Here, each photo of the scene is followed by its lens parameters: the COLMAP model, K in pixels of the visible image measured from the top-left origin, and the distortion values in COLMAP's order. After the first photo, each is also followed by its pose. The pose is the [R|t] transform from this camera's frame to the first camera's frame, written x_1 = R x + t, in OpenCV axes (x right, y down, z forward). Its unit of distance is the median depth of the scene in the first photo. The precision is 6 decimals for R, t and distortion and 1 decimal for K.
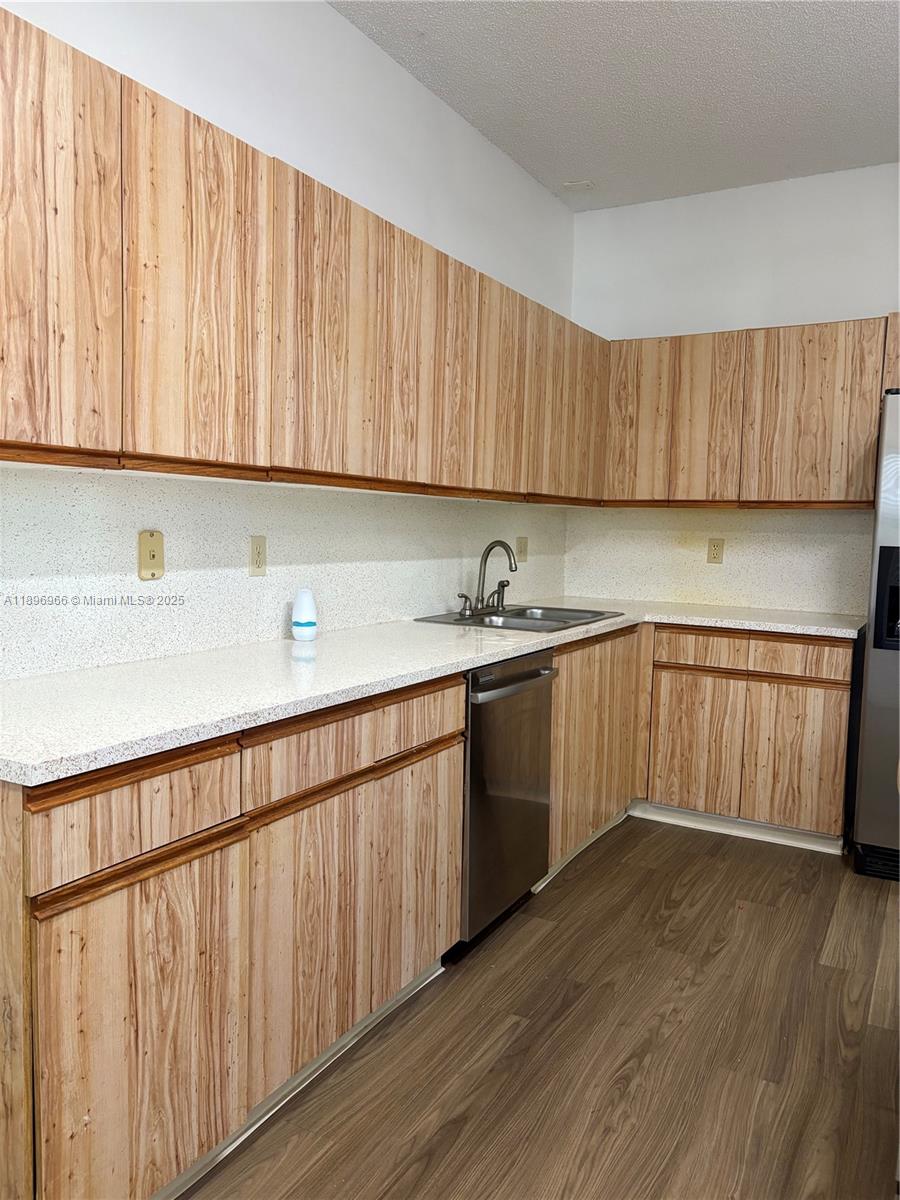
lens RADIAL K [[907.0, 0, 450.0], [0, 907.0, 600.0], [0, 0, 1]] dist [0.039369, -0.041341]
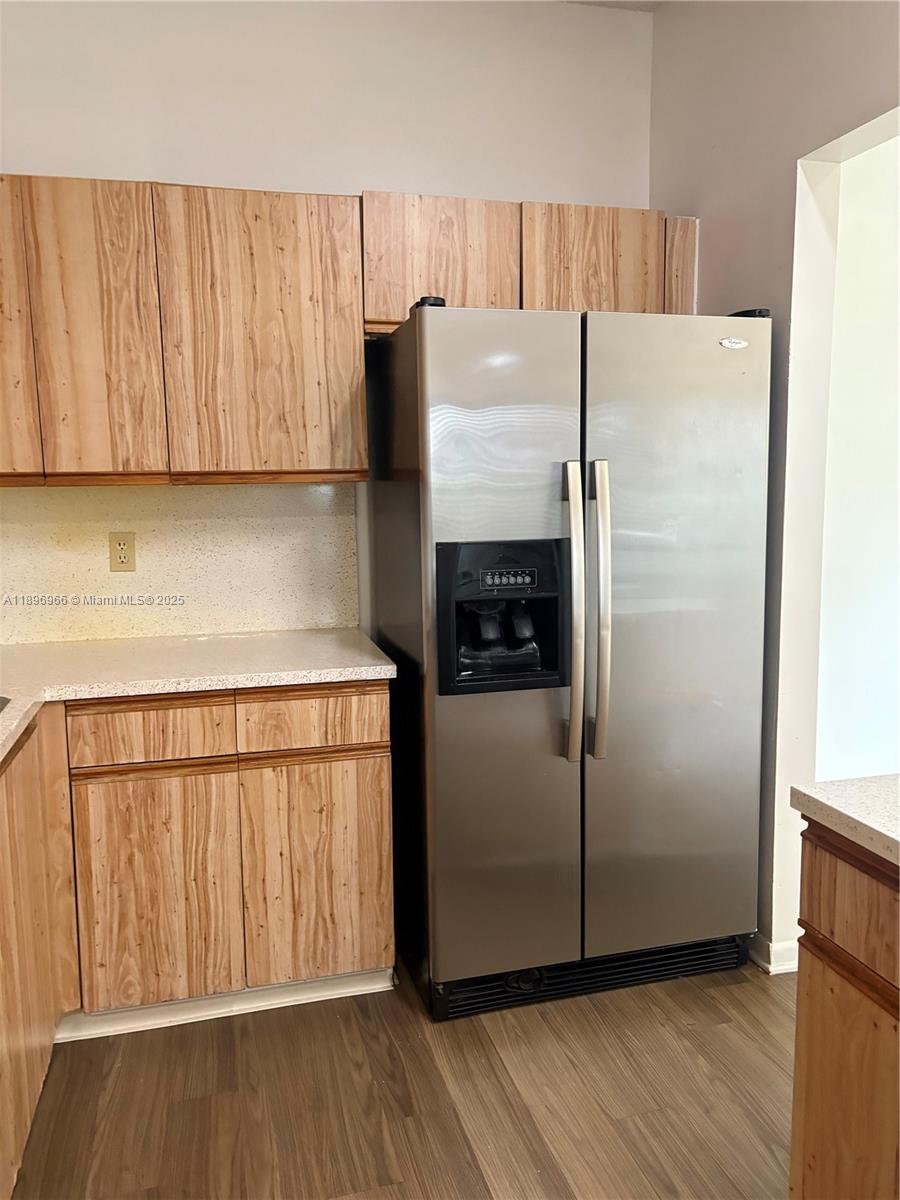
lens RADIAL K [[907.0, 0, 450.0], [0, 907.0, 600.0], [0, 0, 1]] dist [0.039369, -0.041341]
pose [[0.719541, -0.123443, 0.683391, 0.025757], [0.091561, 0.992347, 0.082847, -0.060276], [-0.688388, 0.002960, 0.725337, 0.449452]]
